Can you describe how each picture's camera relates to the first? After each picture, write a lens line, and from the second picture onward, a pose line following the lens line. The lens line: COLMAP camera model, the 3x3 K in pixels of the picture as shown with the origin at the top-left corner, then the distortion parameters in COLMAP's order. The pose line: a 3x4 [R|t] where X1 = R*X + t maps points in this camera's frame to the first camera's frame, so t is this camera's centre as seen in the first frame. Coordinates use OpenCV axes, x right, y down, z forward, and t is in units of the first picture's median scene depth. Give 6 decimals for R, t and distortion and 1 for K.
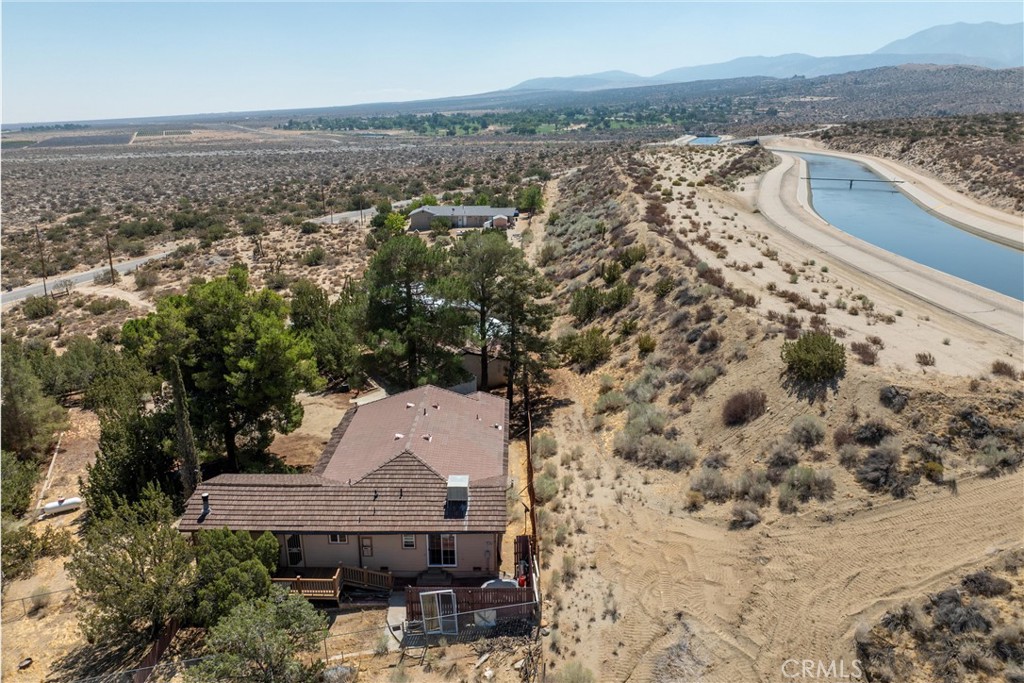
lens RADIAL K [[726.8, 0, 516.1], [0, 726.8, 332.1], [0, 0, 1]] dist [-0.038649, 0.000938]
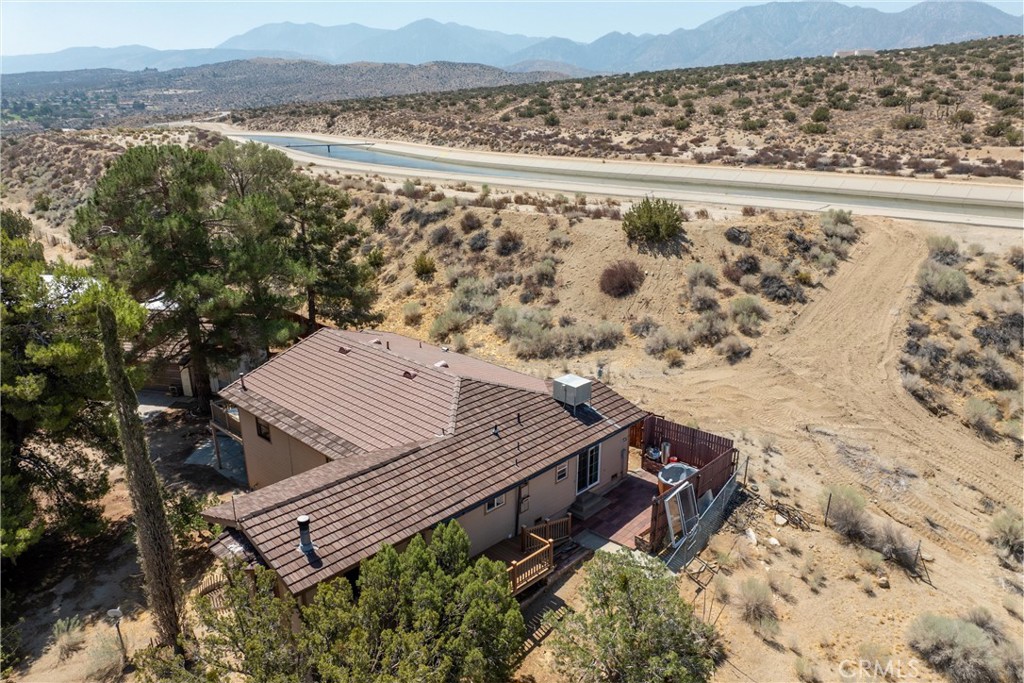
lens RADIAL K [[728.7, 0, 513.9], [0, 728.7, 363.1], [0, 0, 1]] dist [-0.039609, 0.010801]
pose [[0.691042, -0.240054, 0.681788, -0.409911], [0.212036, 0.969067, 0.126290, 0.046115], [-0.691015, 0.057292, 0.720566, 0.296656]]
